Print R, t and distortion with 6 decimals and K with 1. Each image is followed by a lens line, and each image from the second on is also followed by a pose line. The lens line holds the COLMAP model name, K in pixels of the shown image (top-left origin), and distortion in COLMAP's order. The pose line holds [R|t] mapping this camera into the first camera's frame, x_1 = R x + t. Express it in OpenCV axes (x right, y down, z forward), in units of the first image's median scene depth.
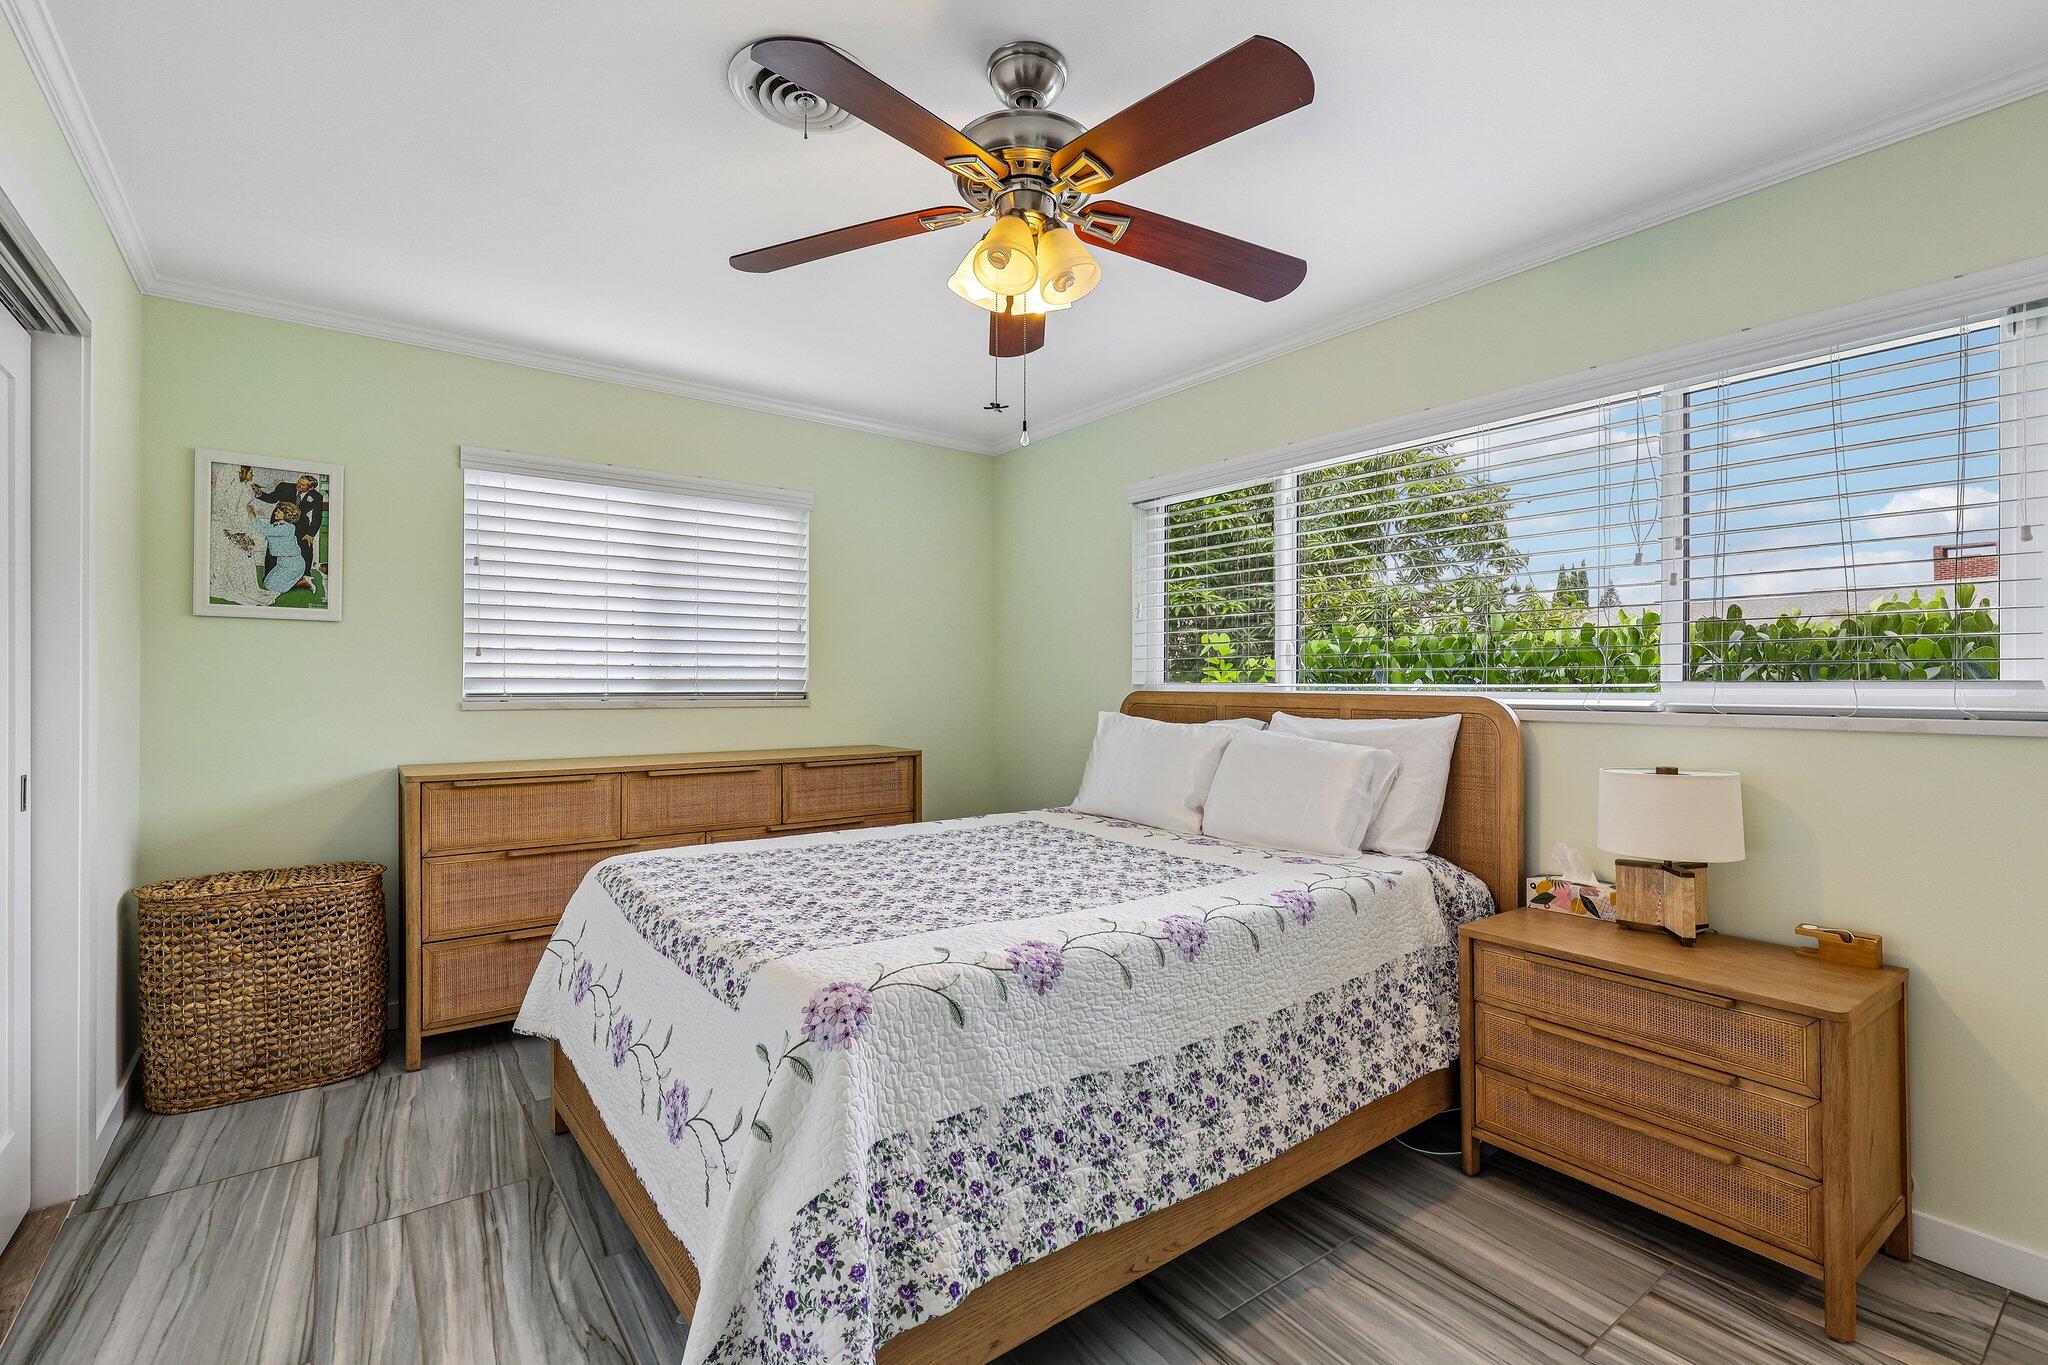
lens RADIAL K [[941.1, 0, 1036.0], [0, 941.1, 687.9], [0, 0, 1]] dist [0.000521, -0.001070]
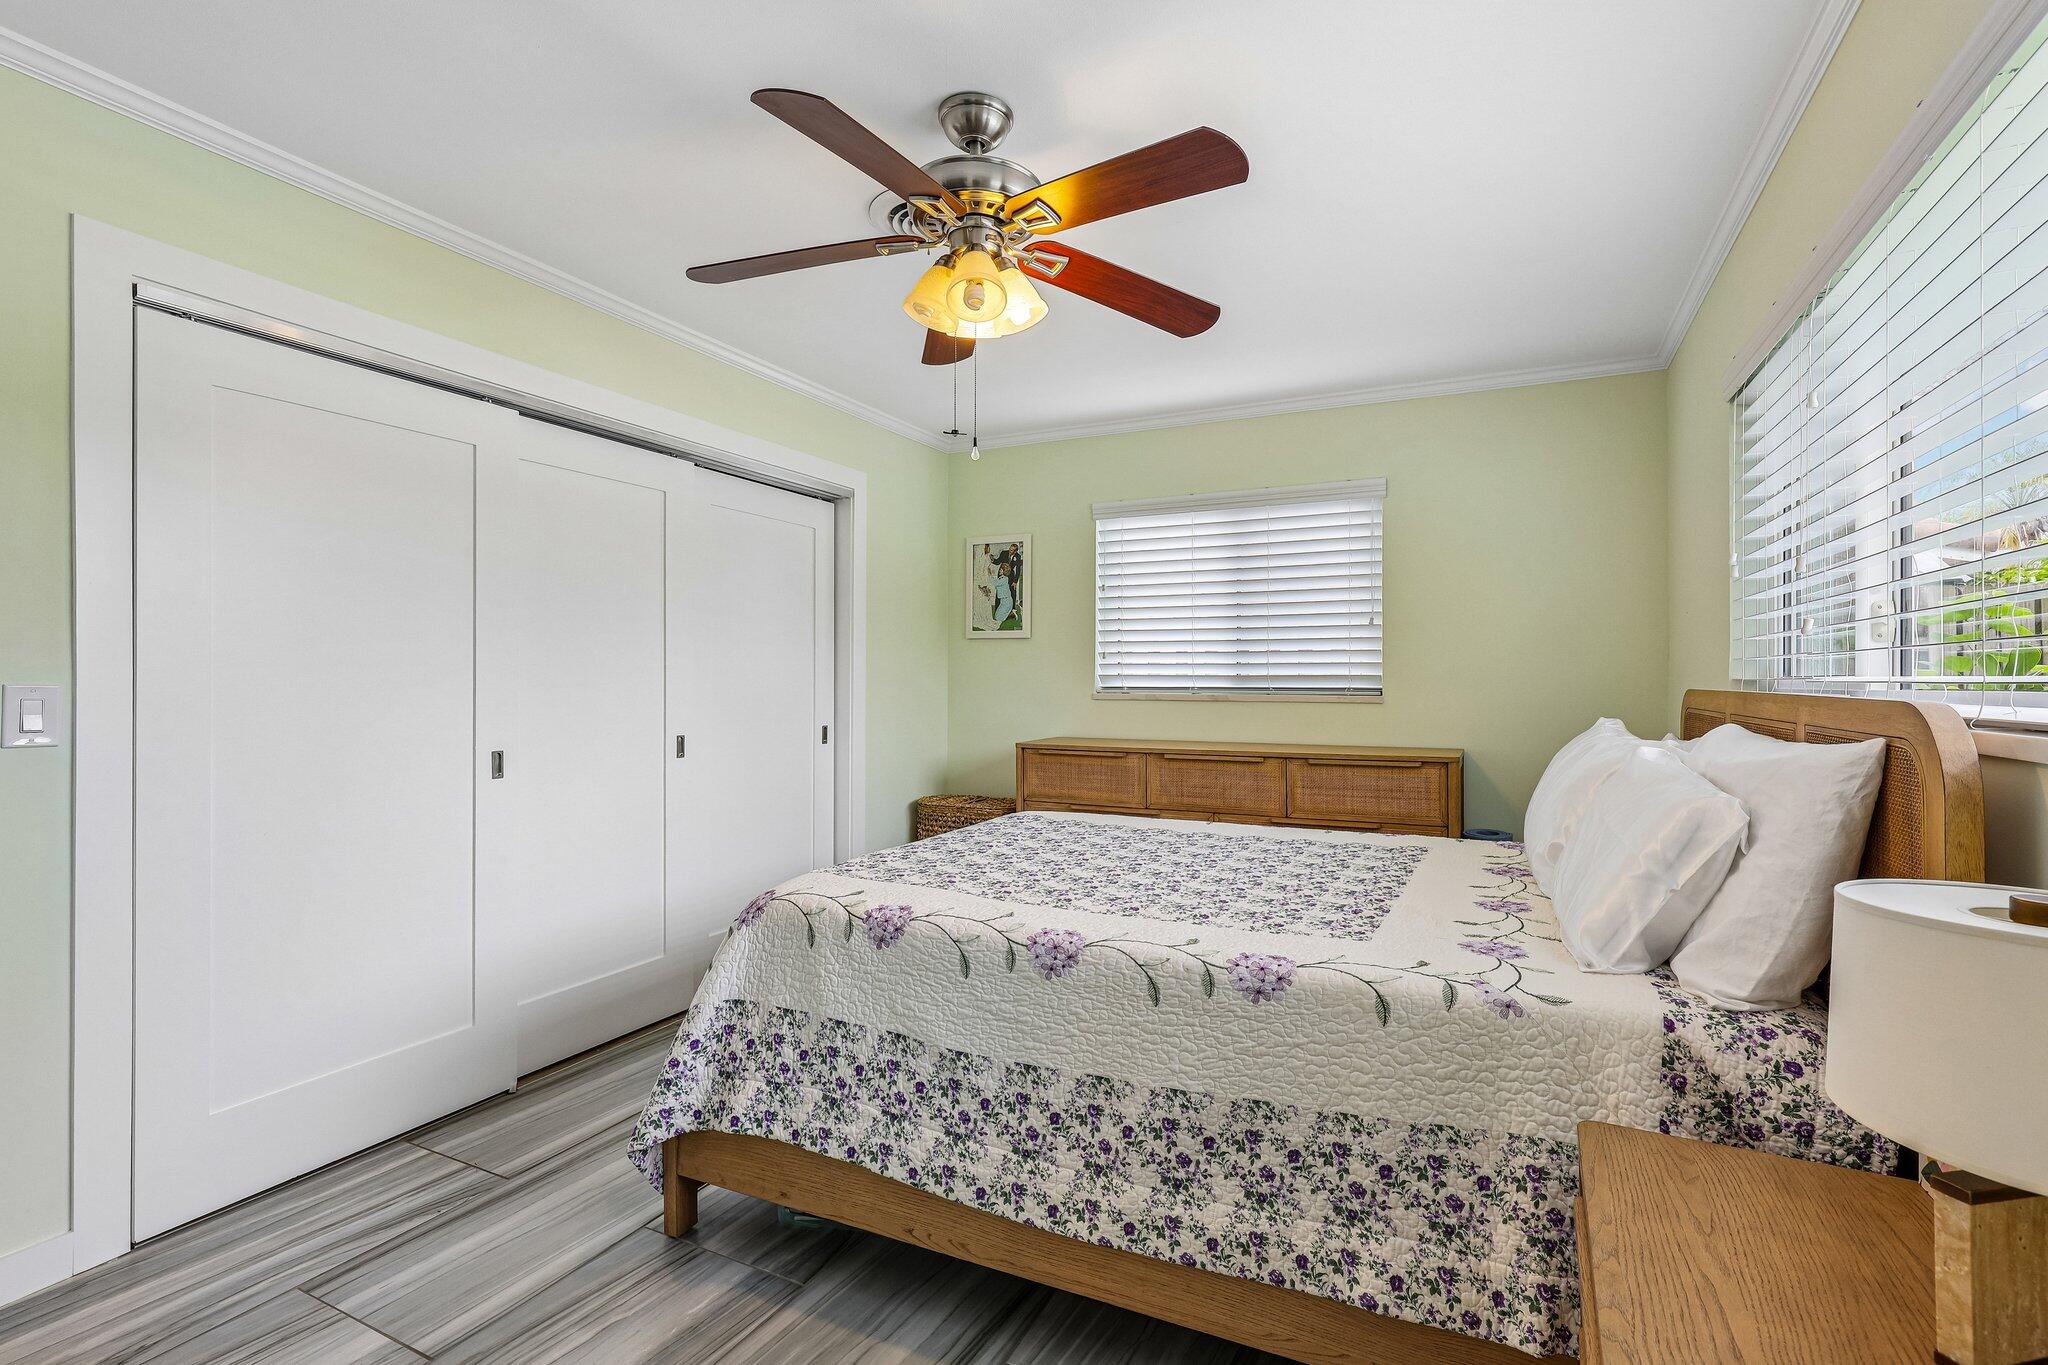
lens RADIAL K [[941.1, 0, 1034.2], [0, 941.1, 673.4], [0, 0, 1]] dist [0.000521, -0.001070]
pose [[0.437197, -0.007642, -0.899333, 0.800615], [-0.002114, 0.999952, -0.009525, -0.000629], [0.899363, 0.006065, 0.437160, 0.470878]]
